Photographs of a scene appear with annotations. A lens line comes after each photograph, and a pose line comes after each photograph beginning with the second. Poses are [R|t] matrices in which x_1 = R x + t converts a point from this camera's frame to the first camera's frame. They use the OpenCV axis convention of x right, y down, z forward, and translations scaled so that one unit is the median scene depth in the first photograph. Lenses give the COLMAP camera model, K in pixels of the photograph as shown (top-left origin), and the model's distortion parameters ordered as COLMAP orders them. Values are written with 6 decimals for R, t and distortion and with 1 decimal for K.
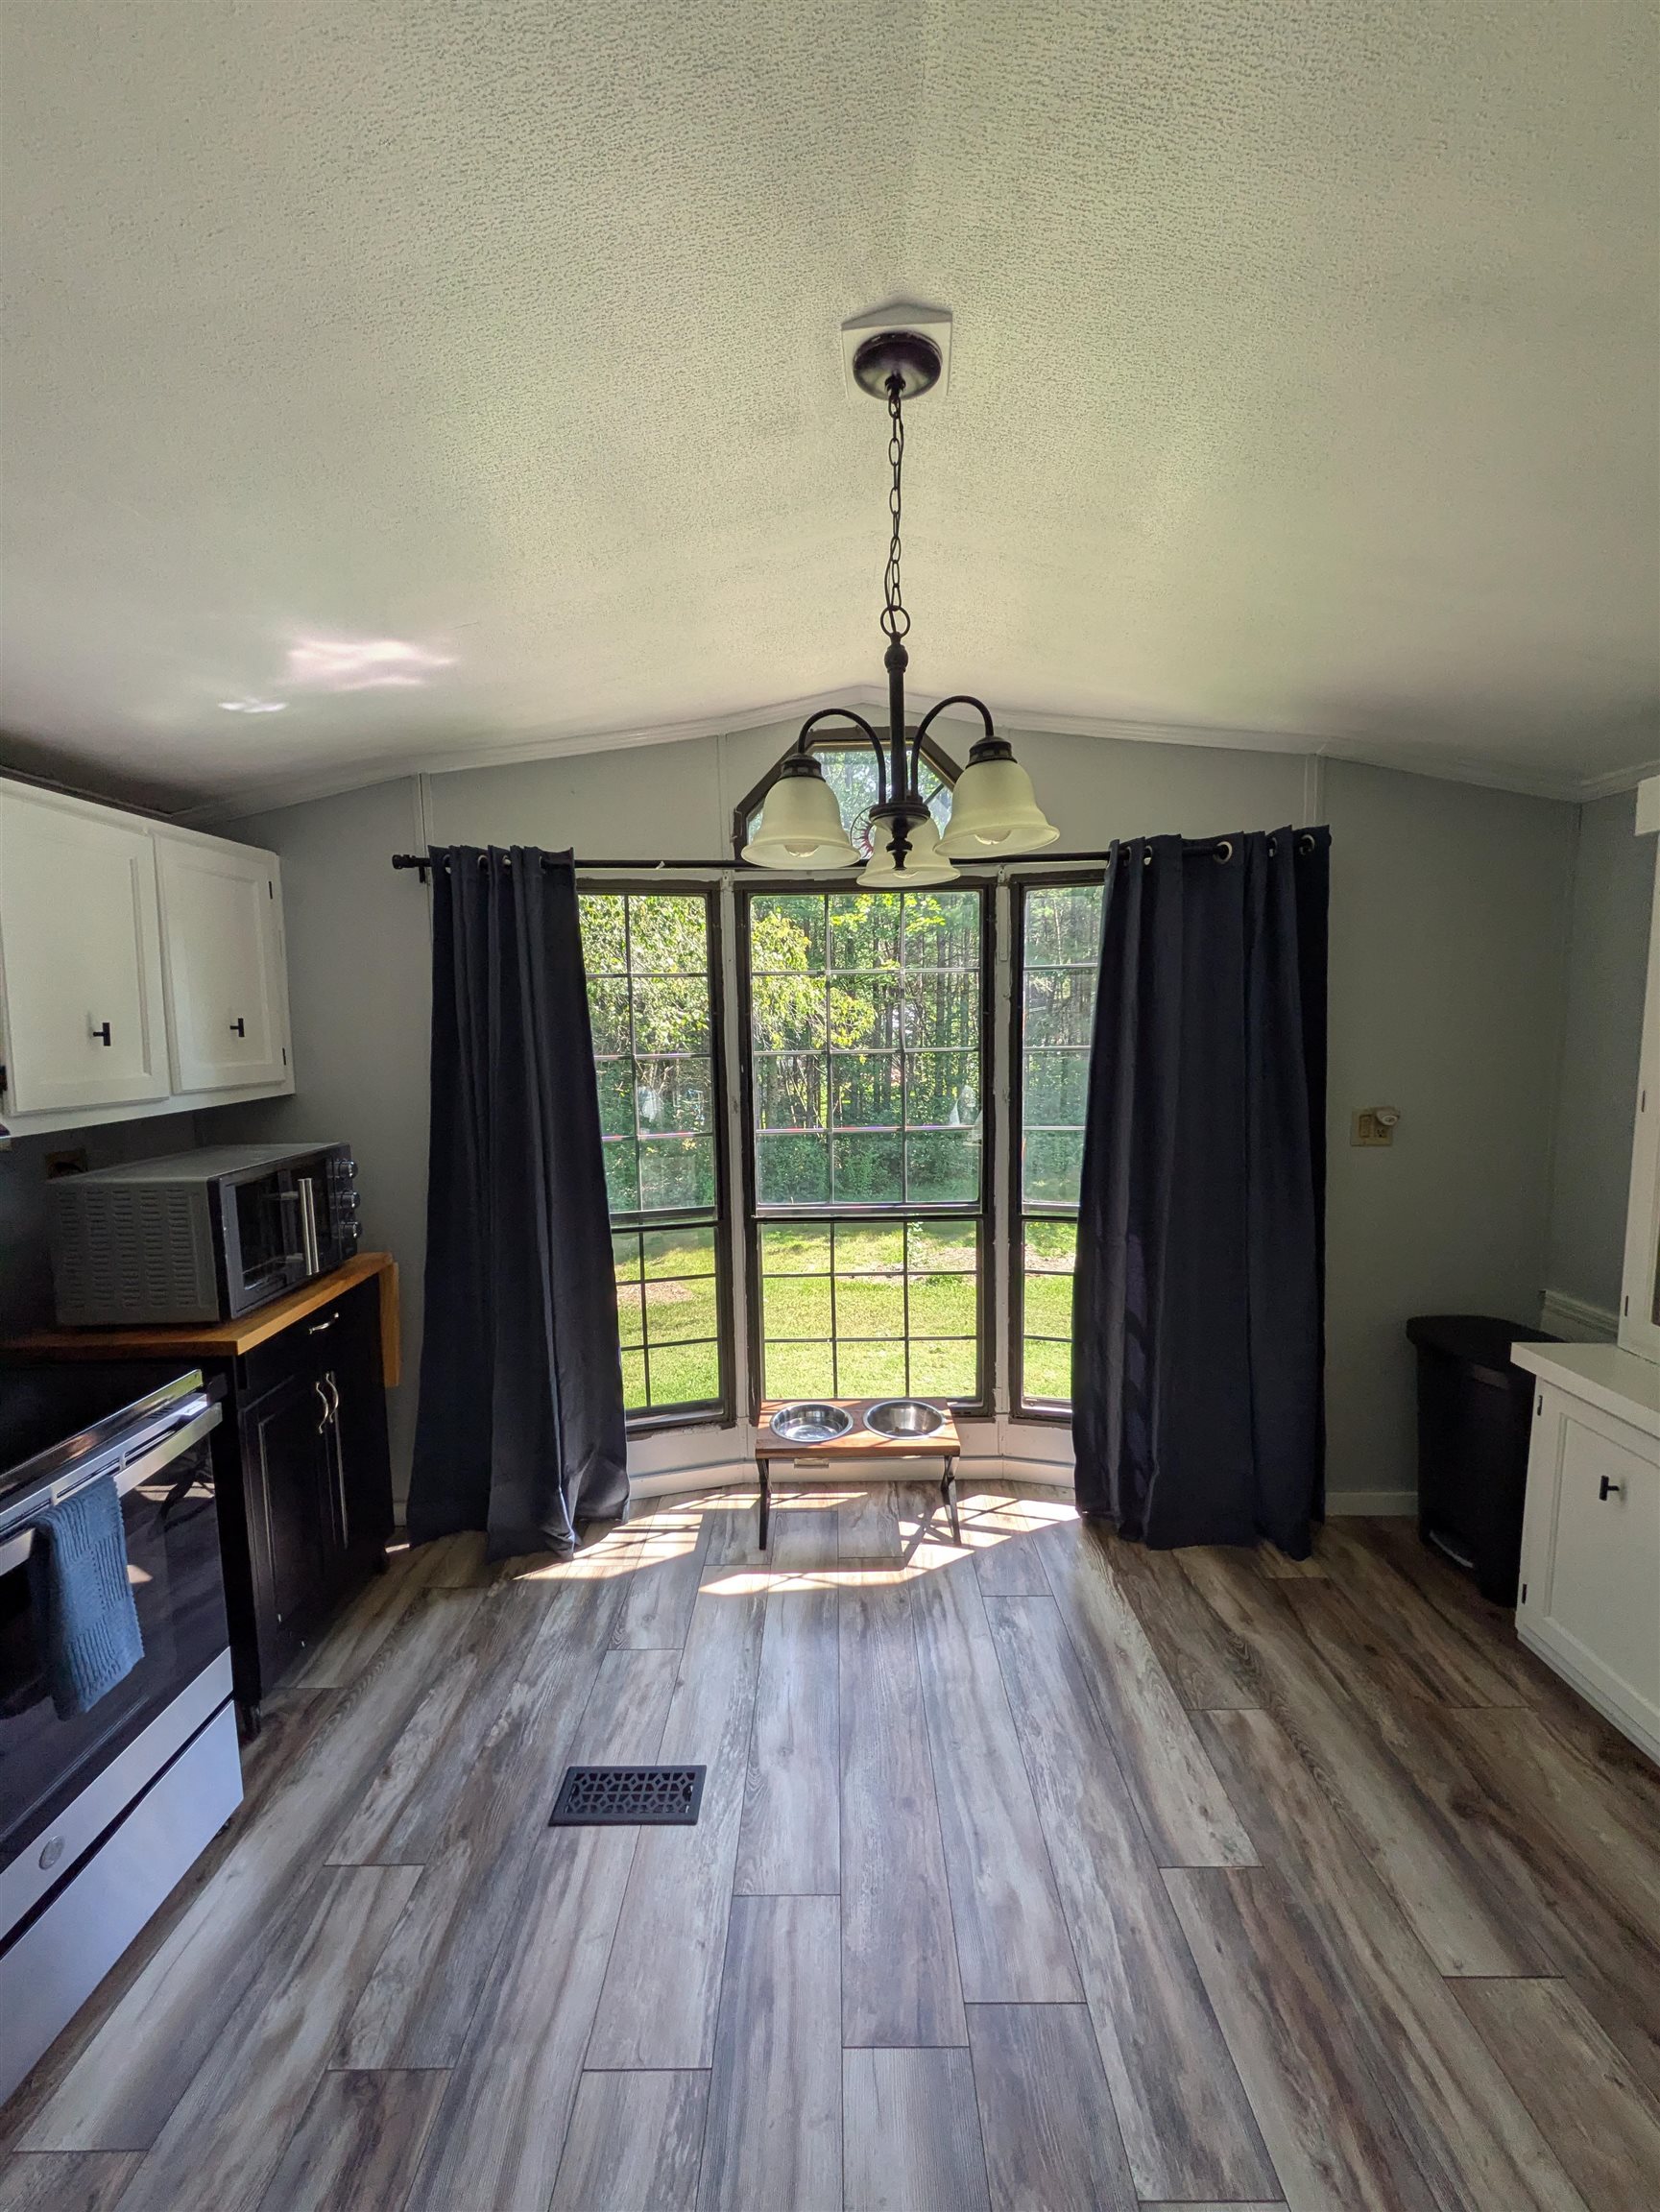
lens RADIAL K [[880.7, 0, 823.1], [0, 880.7, 1108.3], [0, 0, 1]] dist [0.002534, -0.000762]
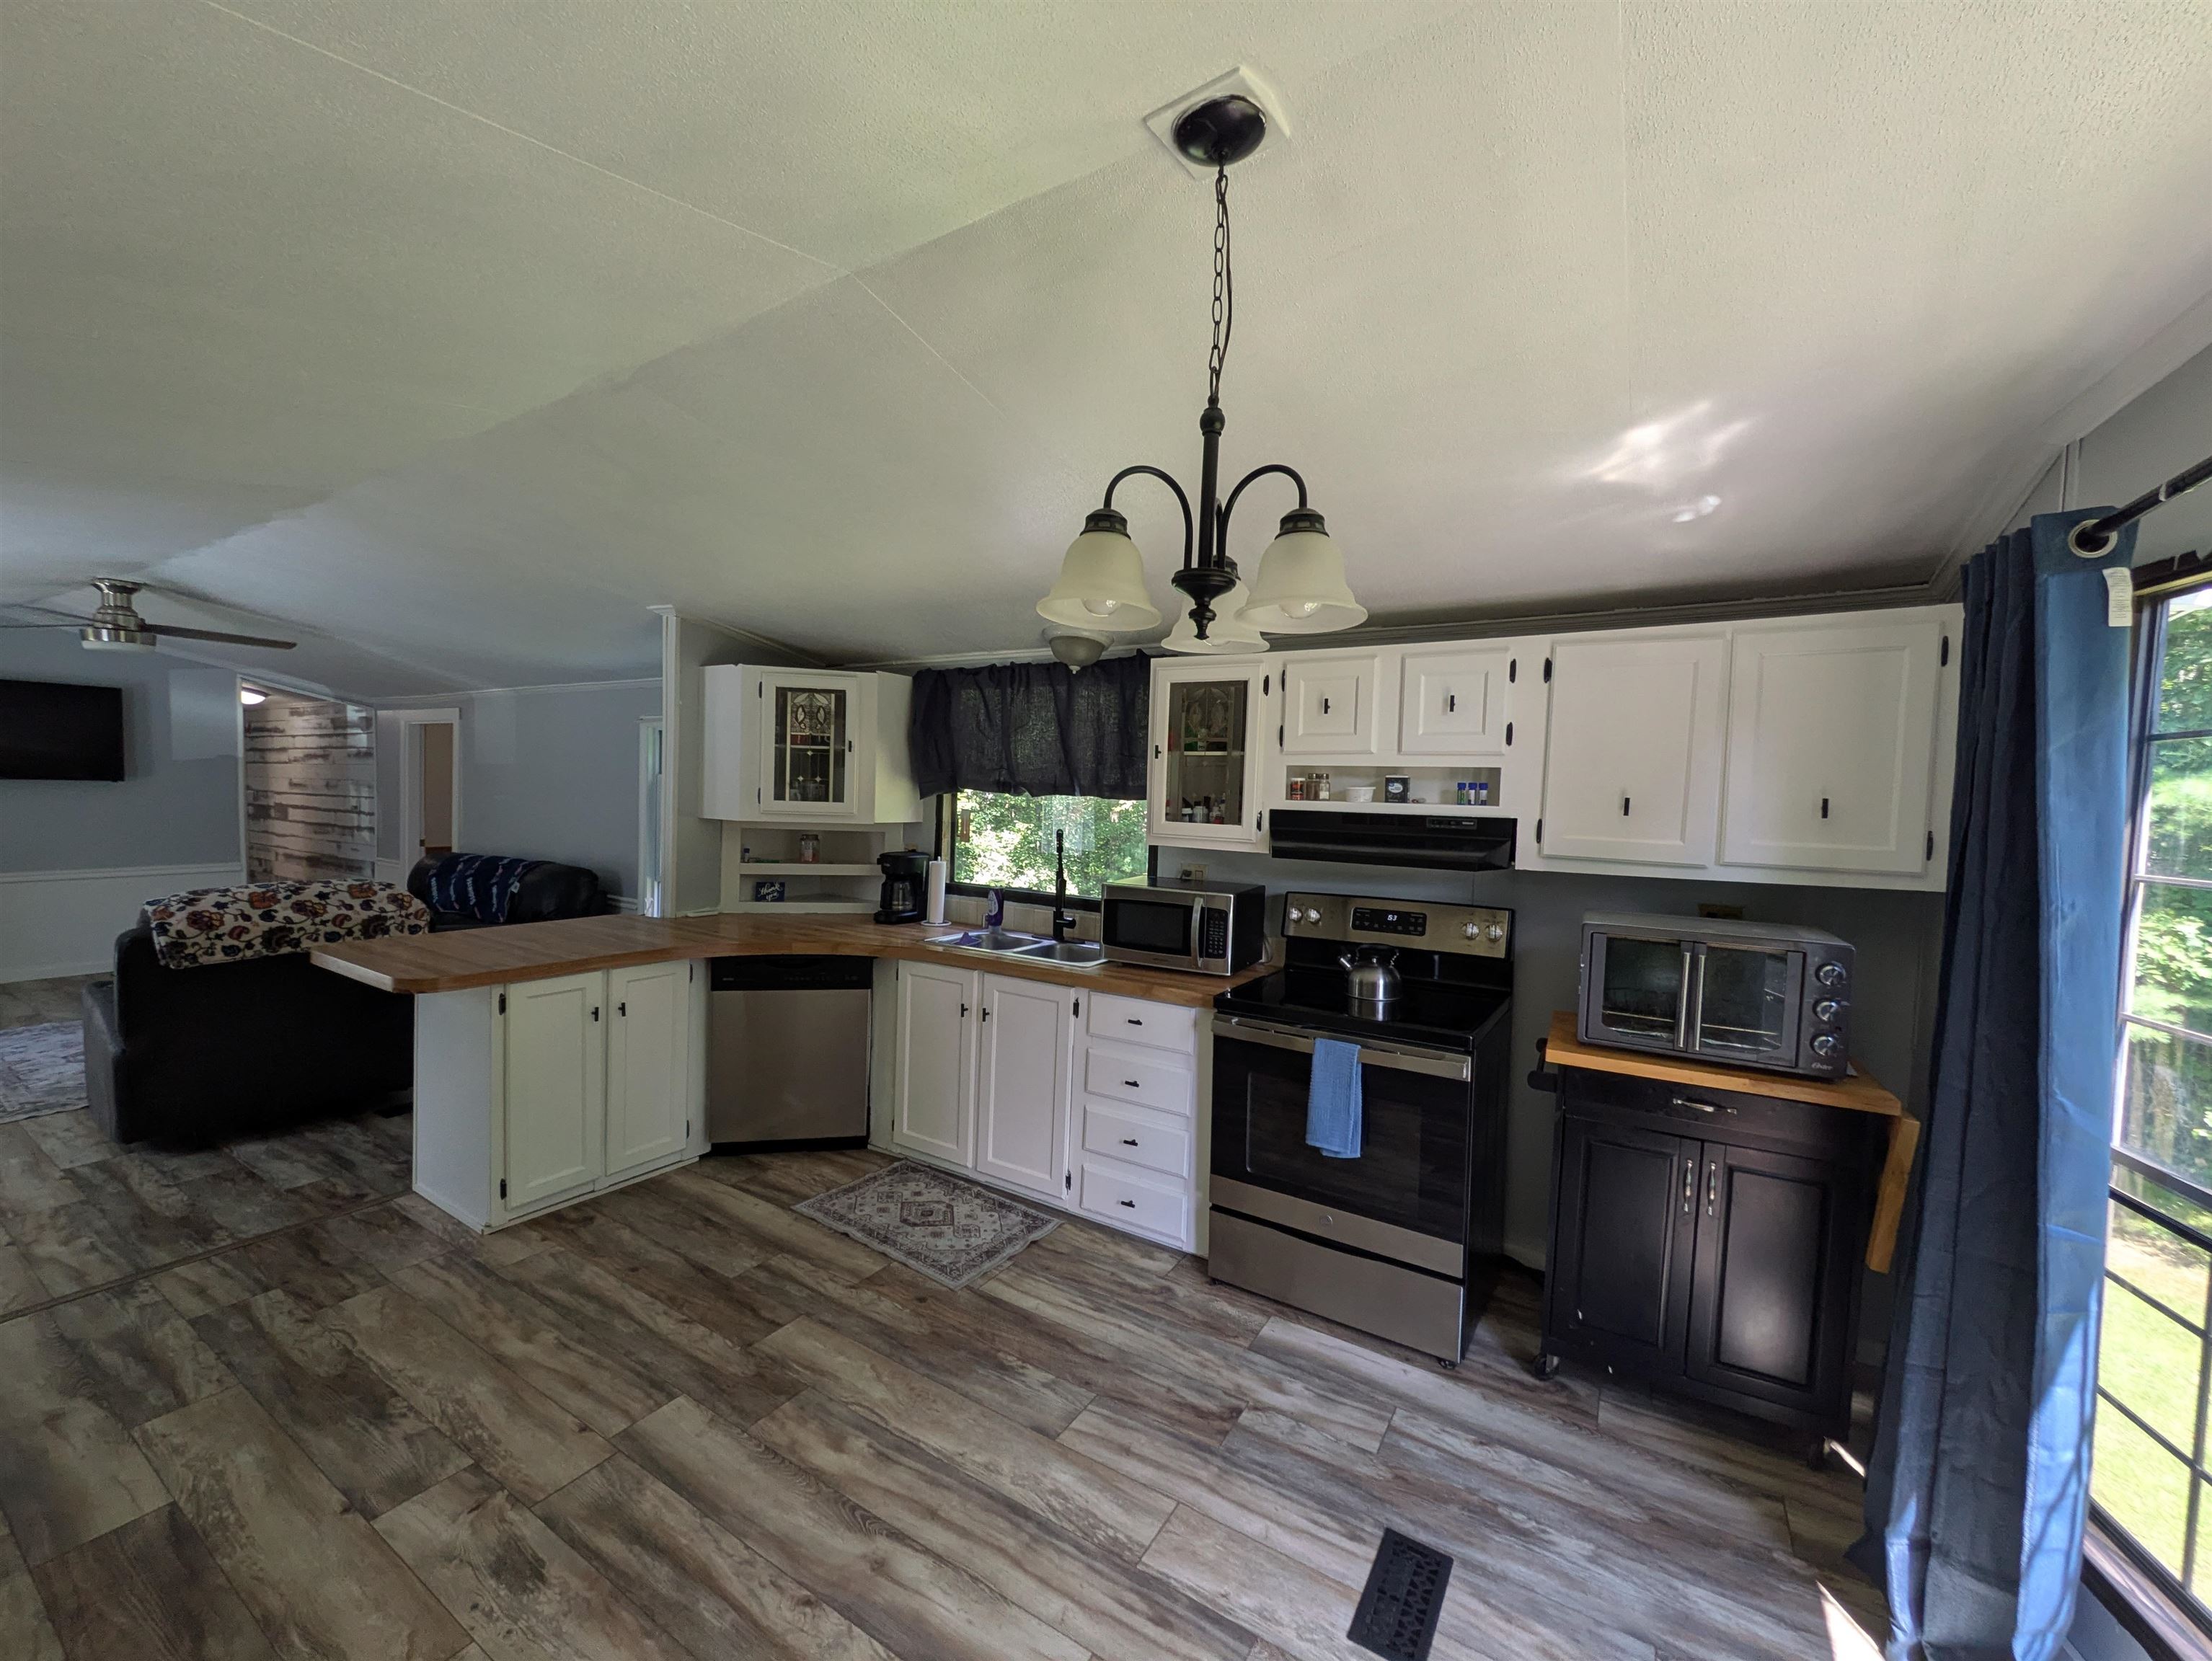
lens RADIAL K [[873.7, 0, 1112.1], [0, 873.7, 833.5], [0, 0, 1]] dist [-0.000616, 0.000400]
pose [[-0.509339, 0.046446, -0.859312, 0.521792], [-0.103228, 0.988035, 0.114589, -0.088532], [0.854352, 0.147069, -0.498450, 0.776477]]
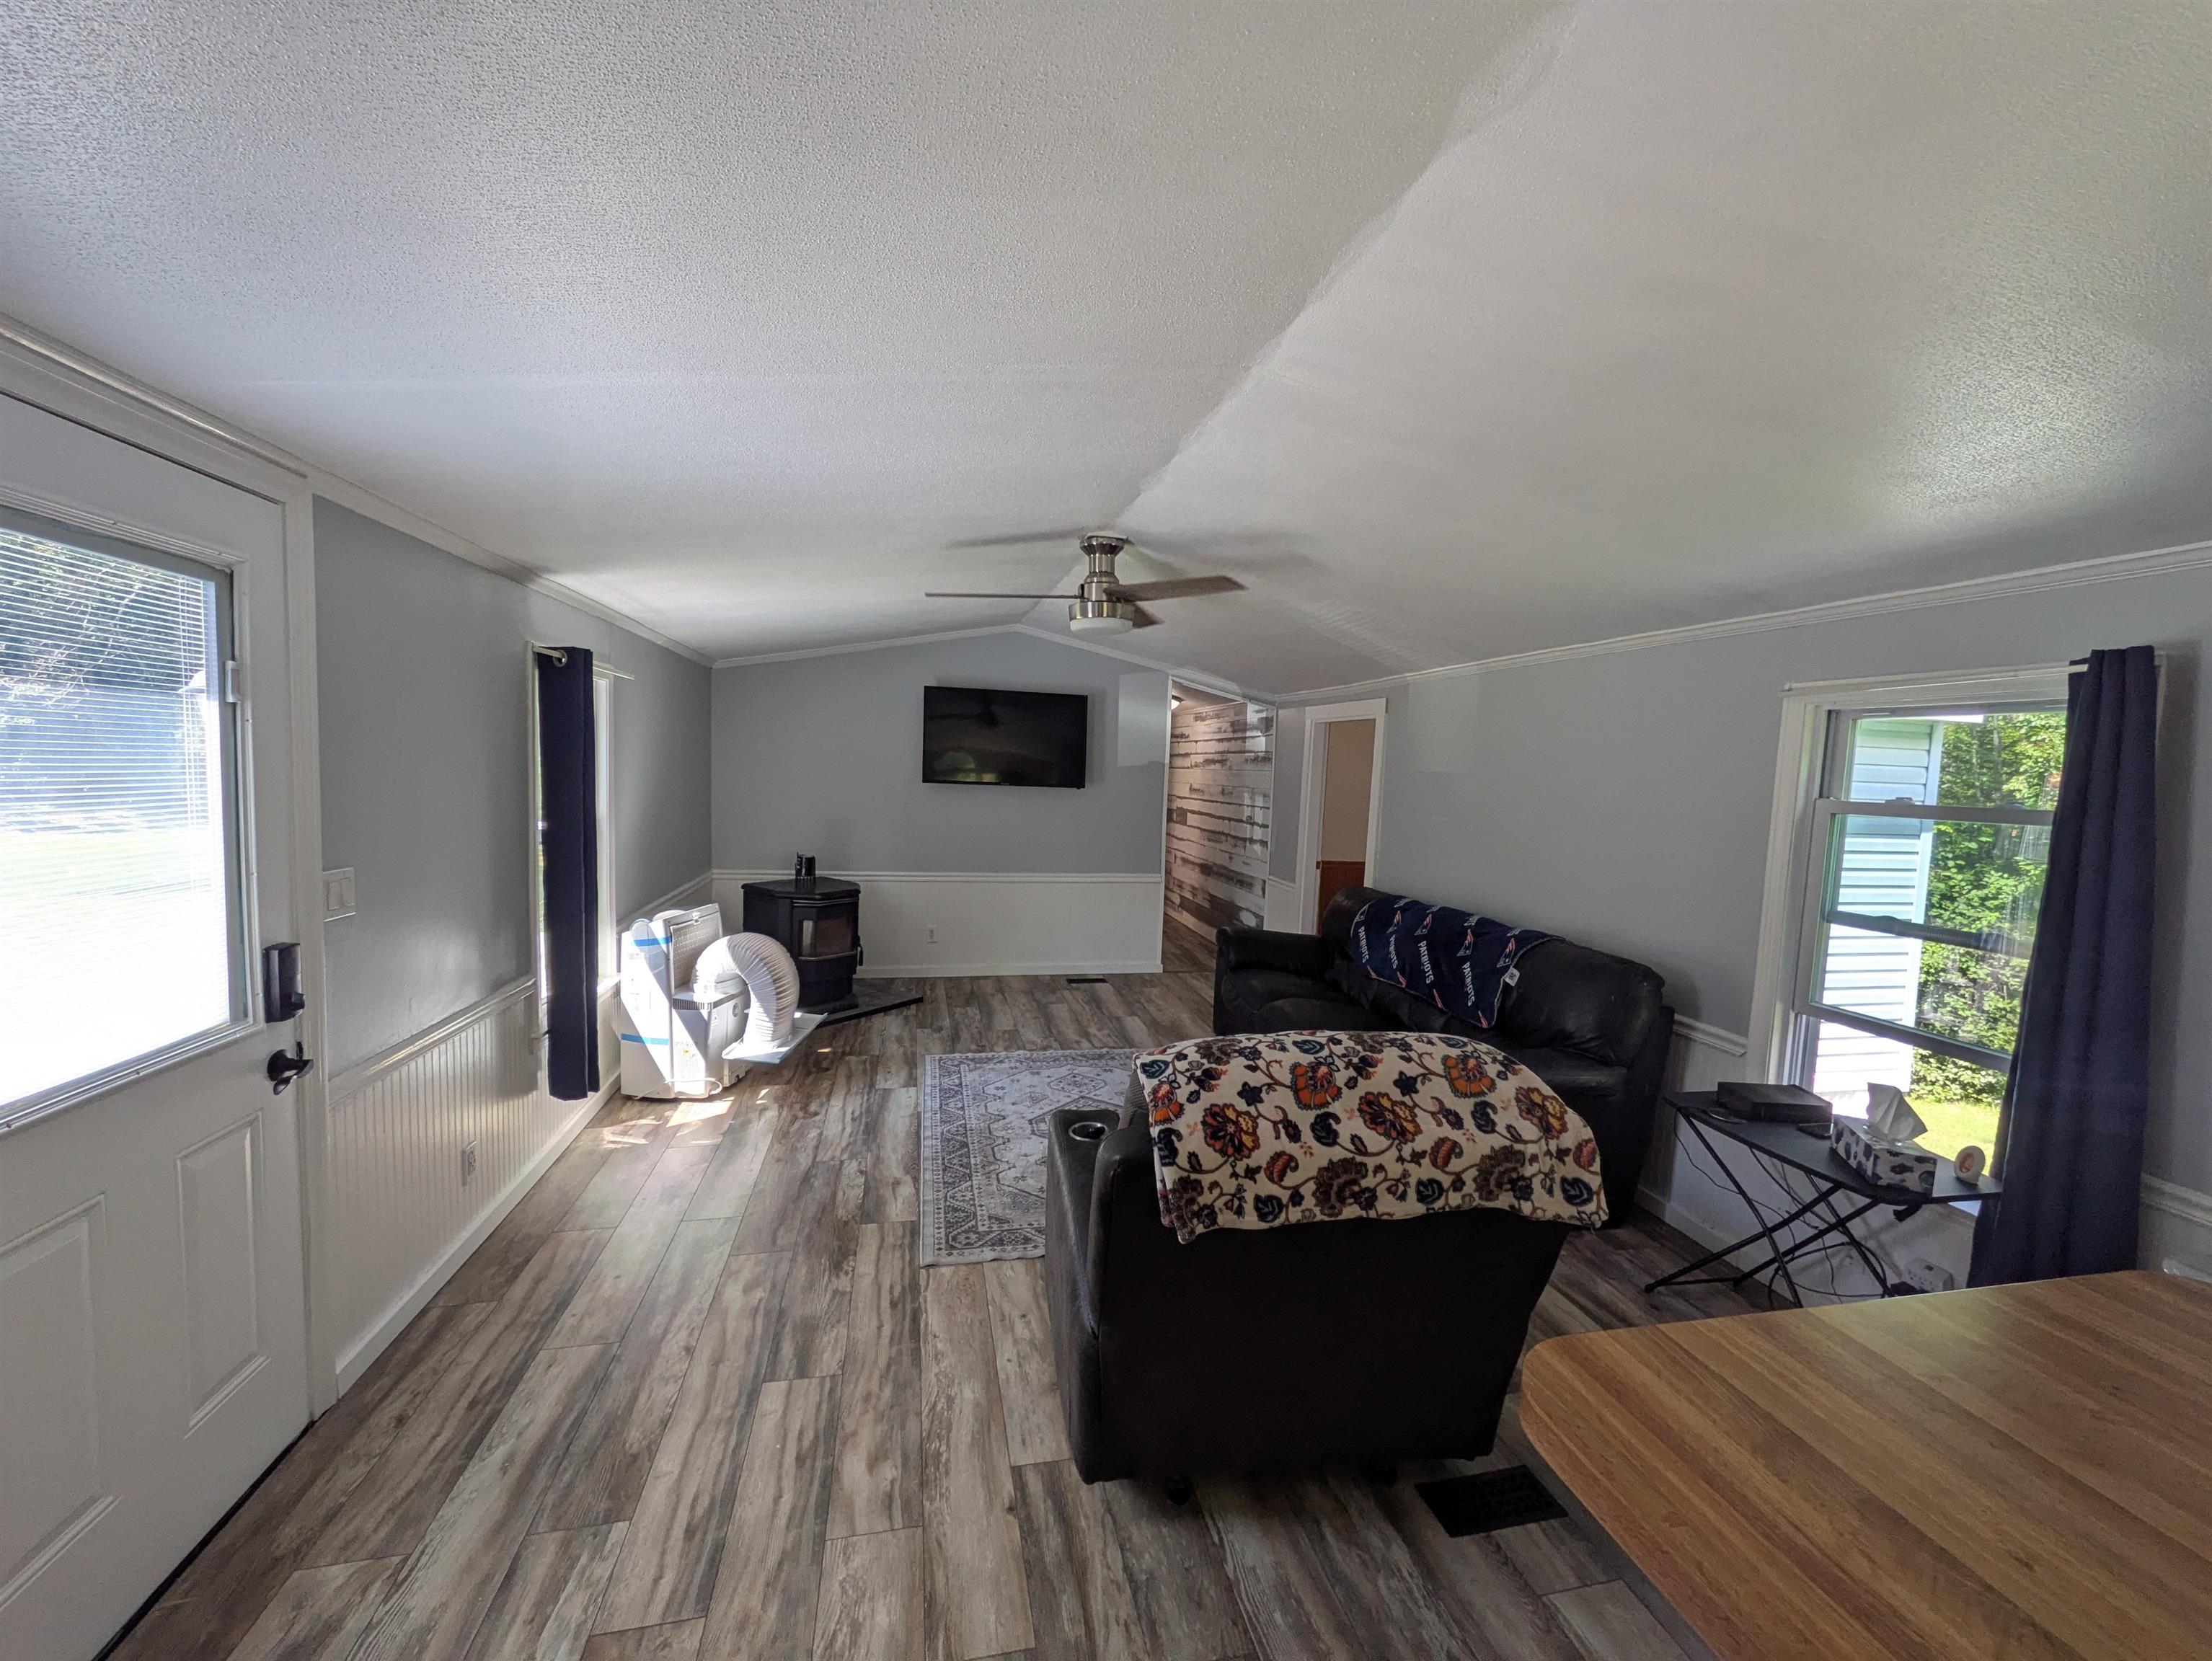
lens RADIAL K [[869.8, 0, 1113.8], [0, 869.8, 840.1], [0, 0, 1]] dist [0.000313, 0.000260]
pose [[-0.971343, 0.000782, -0.237679, 0.314620], [-0.044299, 0.981877, 0.184271, 0.026497], [0.233516, 0.189520, -0.953705, -0.508842]]
